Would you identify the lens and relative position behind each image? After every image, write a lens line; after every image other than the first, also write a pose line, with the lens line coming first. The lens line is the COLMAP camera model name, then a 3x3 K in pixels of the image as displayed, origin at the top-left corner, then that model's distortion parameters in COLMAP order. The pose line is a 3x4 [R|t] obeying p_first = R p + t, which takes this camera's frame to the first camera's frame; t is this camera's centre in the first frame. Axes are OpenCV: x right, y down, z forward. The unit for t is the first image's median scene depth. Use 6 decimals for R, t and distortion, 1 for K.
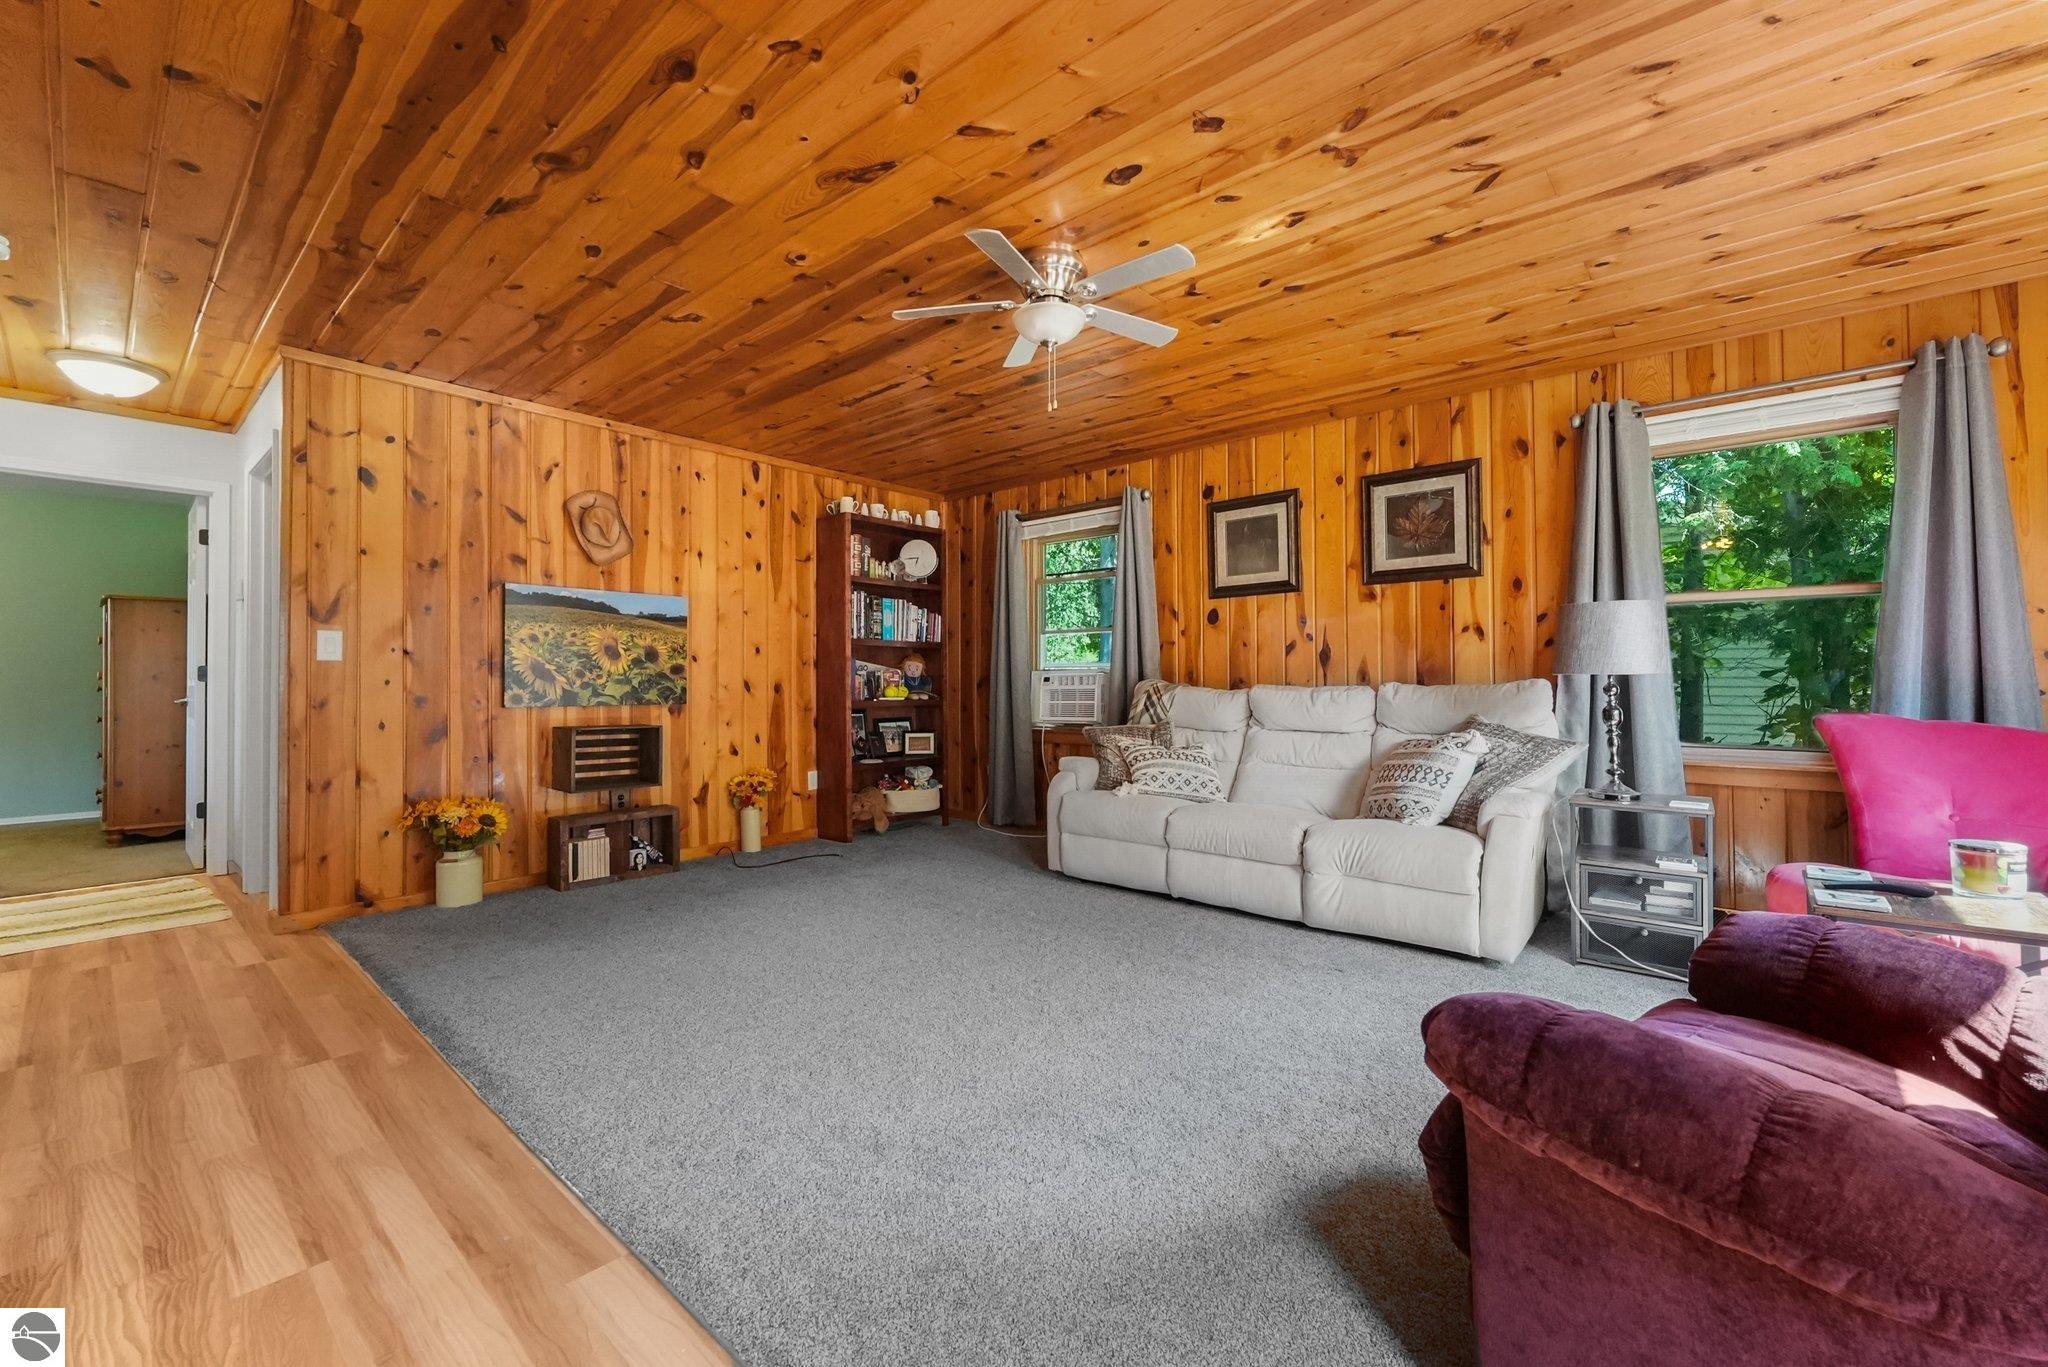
lens RADIAL K [[823.8, 0, 1024.0], [0, 823.8, 683.5], [0, 0, 1]] dist [-0.001711, -0.000325]
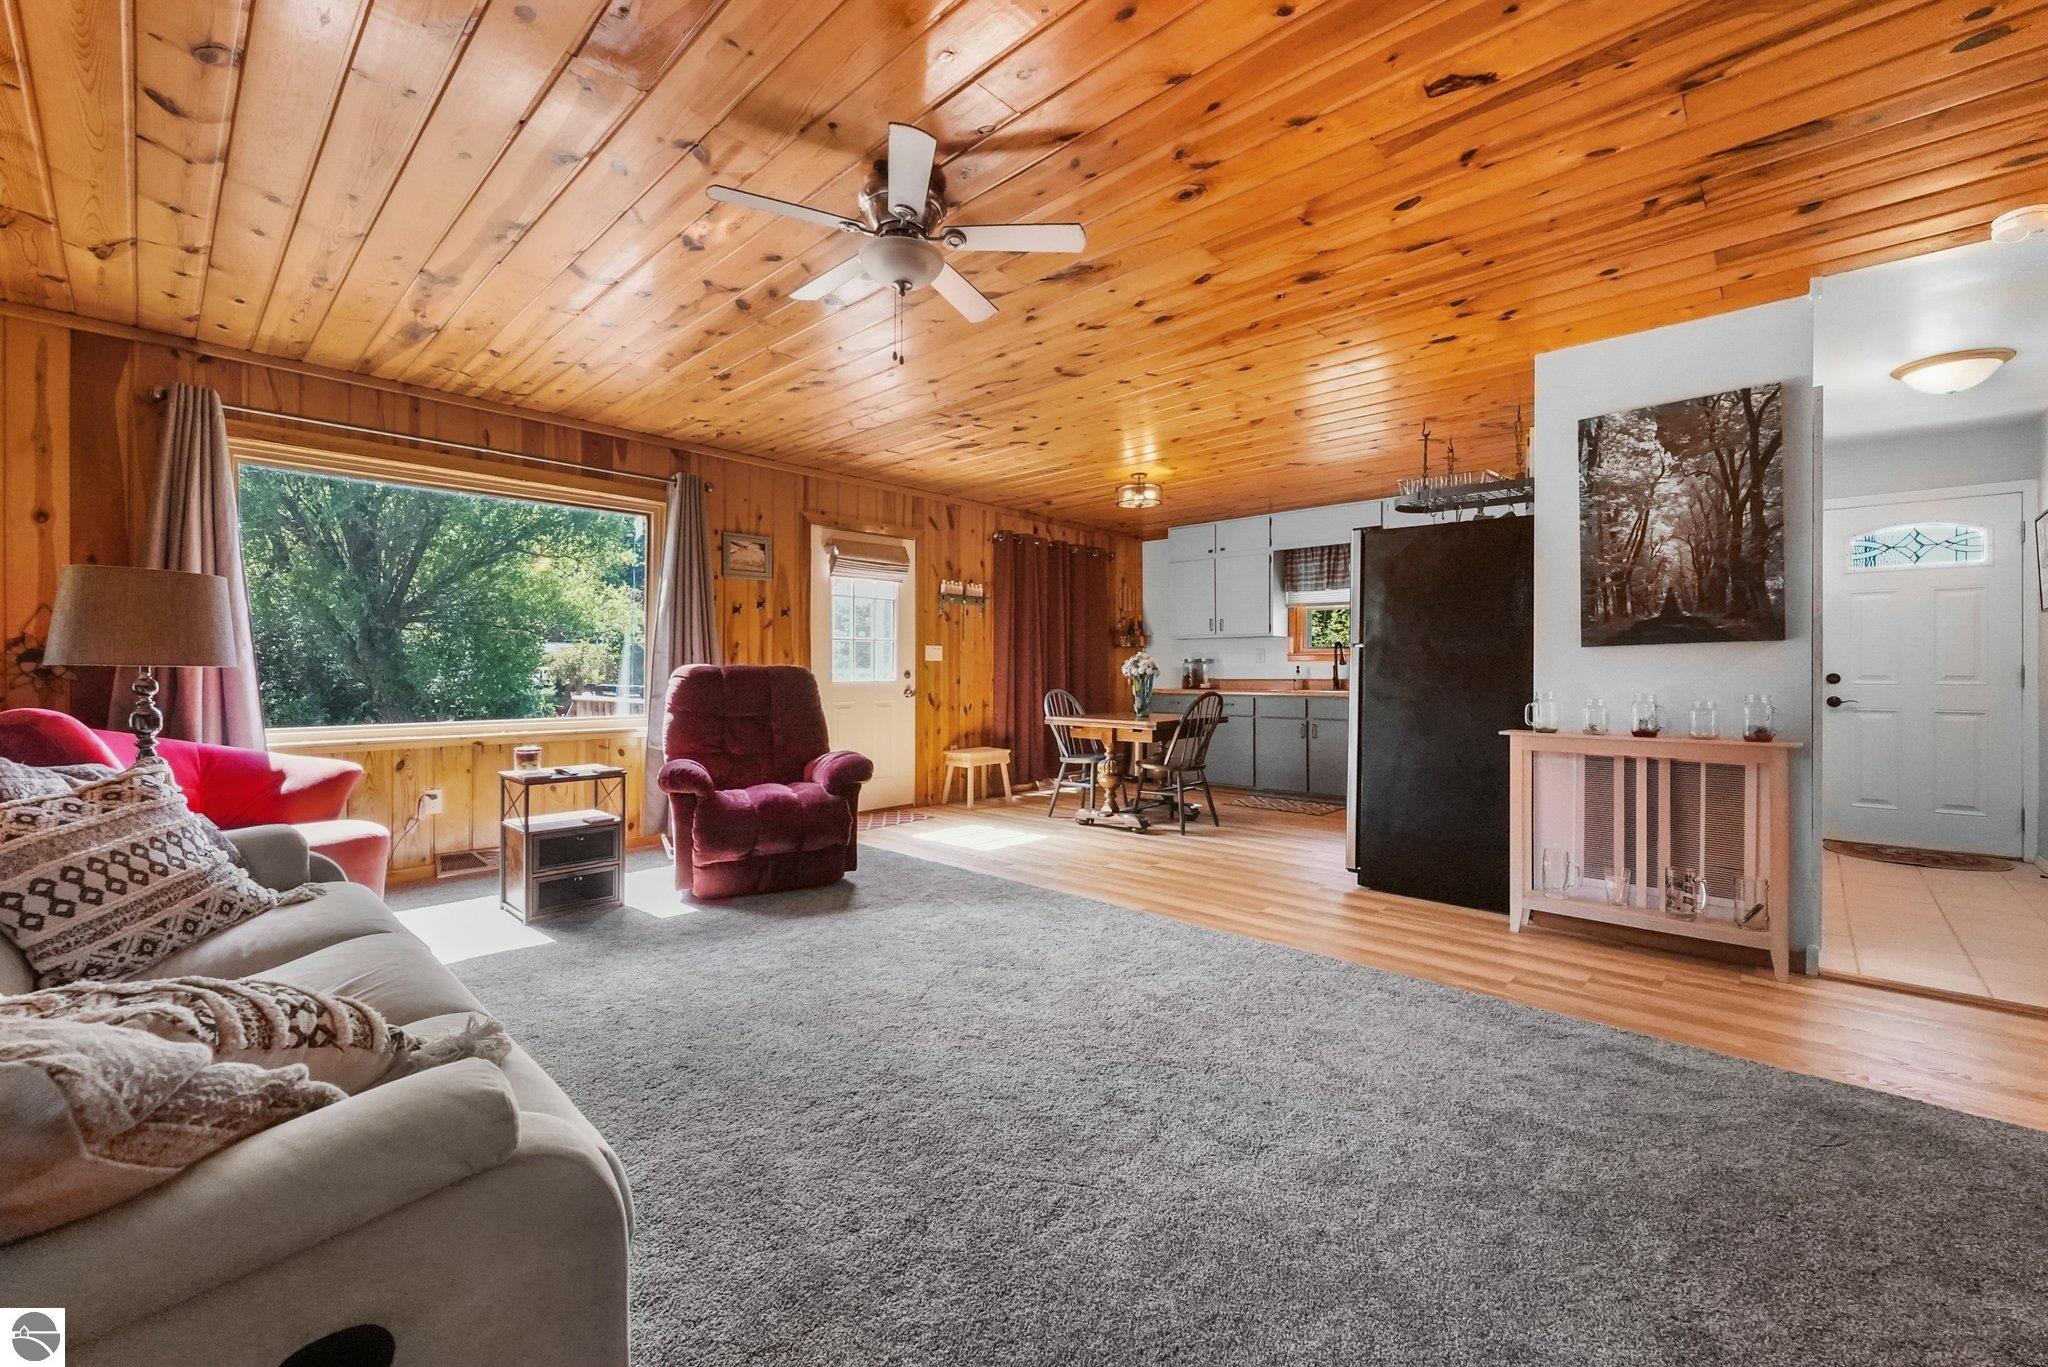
lens RADIAL K [[823.8, 0, 1024.0], [0, 823.8, 683.5], [0, 0, 1]] dist [-0.001711, -0.000325]
pose [[-0.999445, -0.004444, 0.033025, -0.080140], [-0.003685, 0.999729, 0.022988, -0.009644], [-0.033118, 0.022854, -0.999190, 1.188306]]
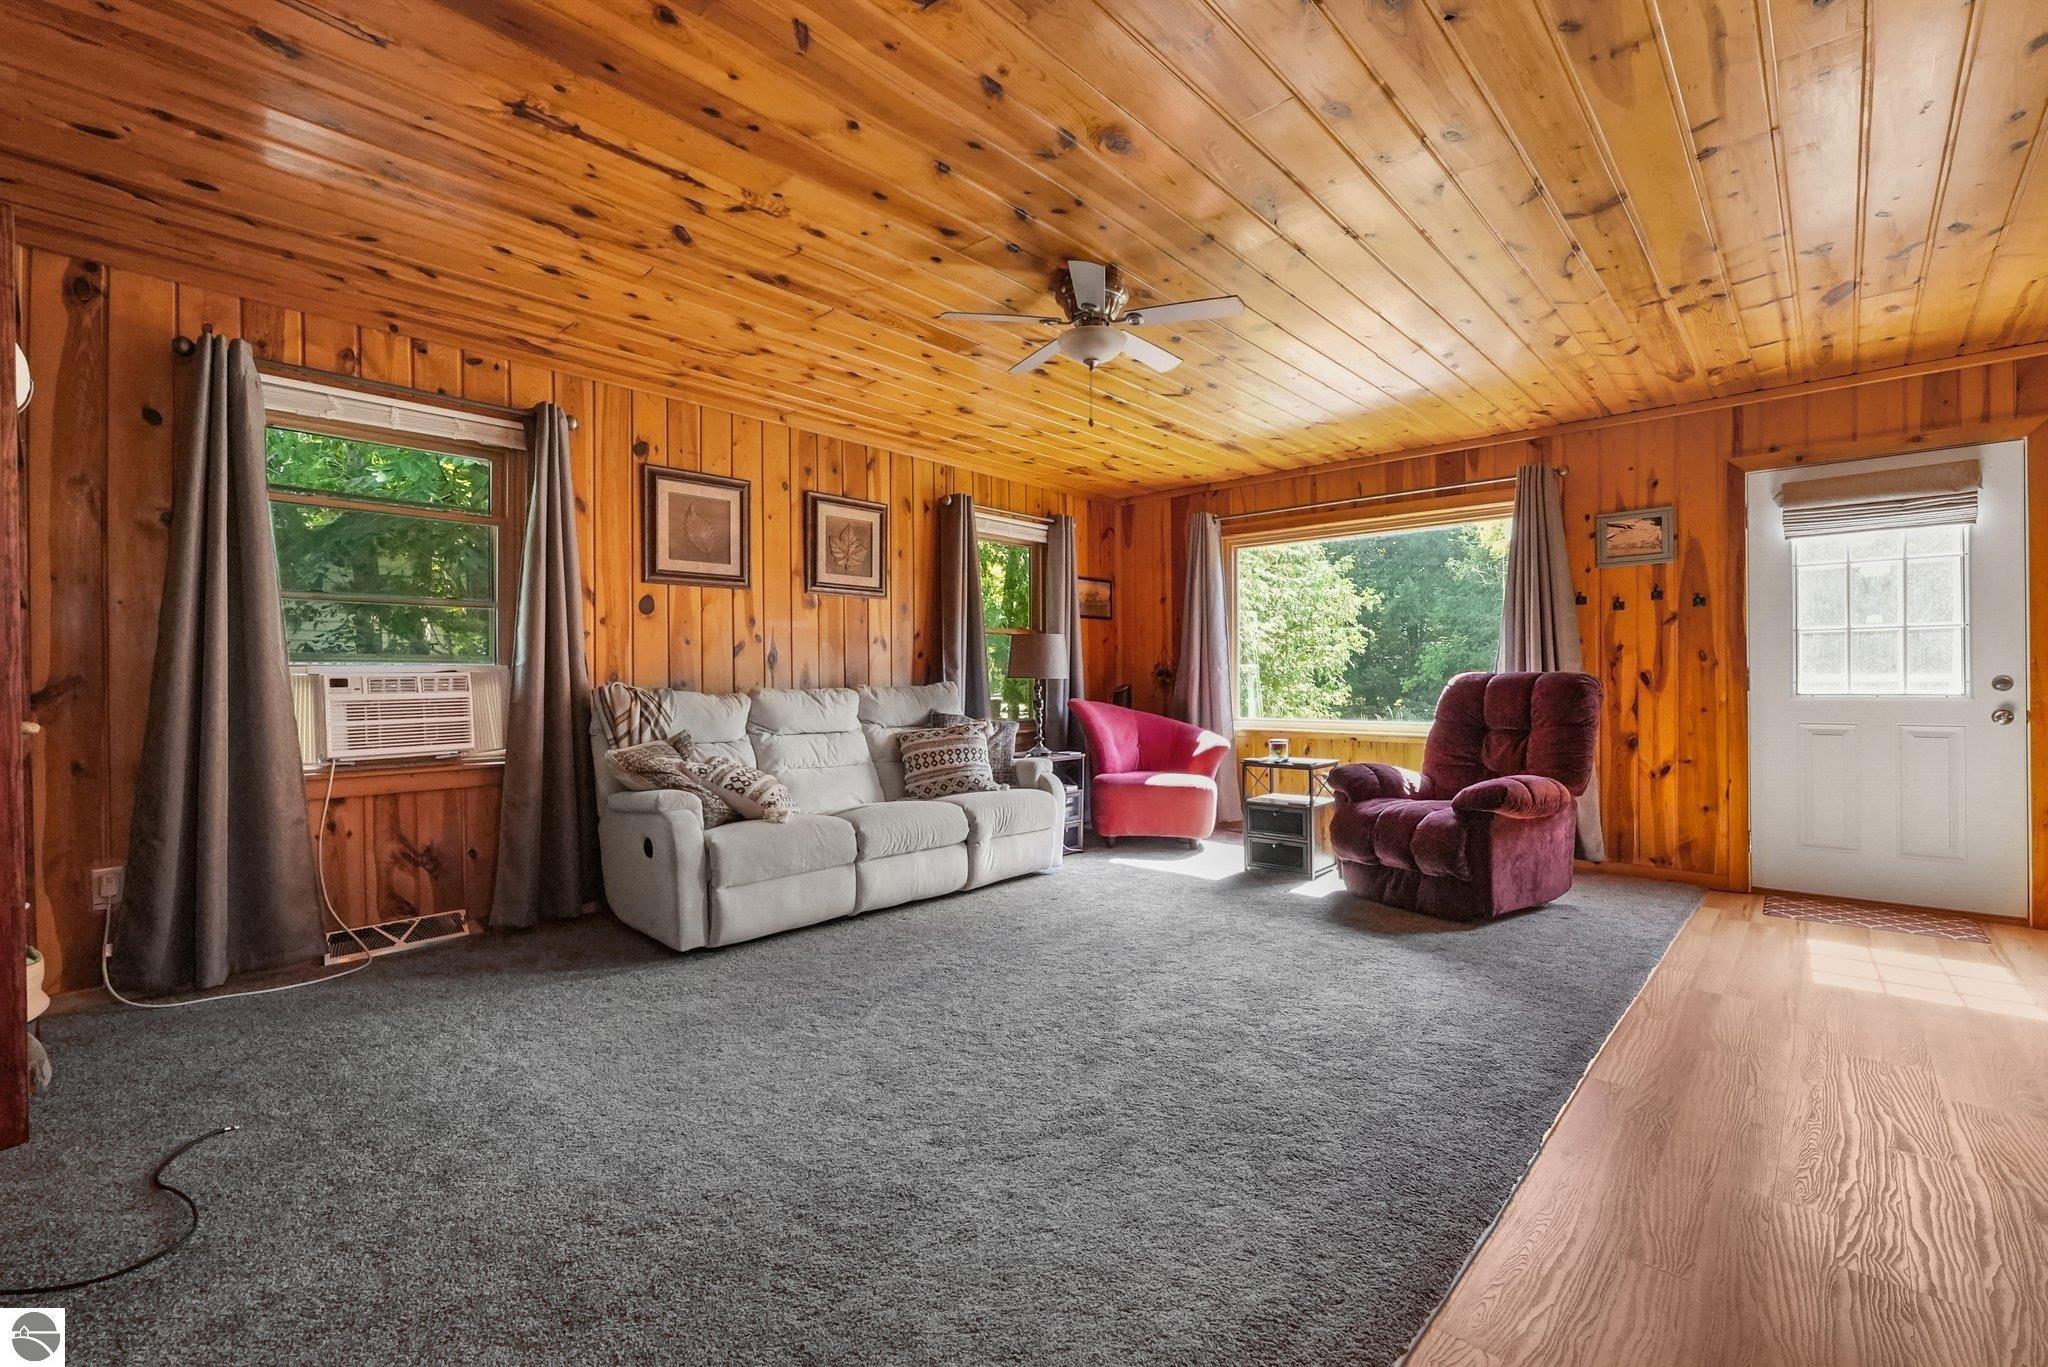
lens RADIAL K [[913.5, 0, 1024.0], [0, 913.5, 683.5], [0, 0, 1]] dist [0.000797, -0.000189]
pose [[0.011147, 0.000830, 0.999938, -0.735813], [0.009551, 0.999954, -0.000936, 0.000550], [-0.999892, 0.009561, 0.011138, 0.691776]]
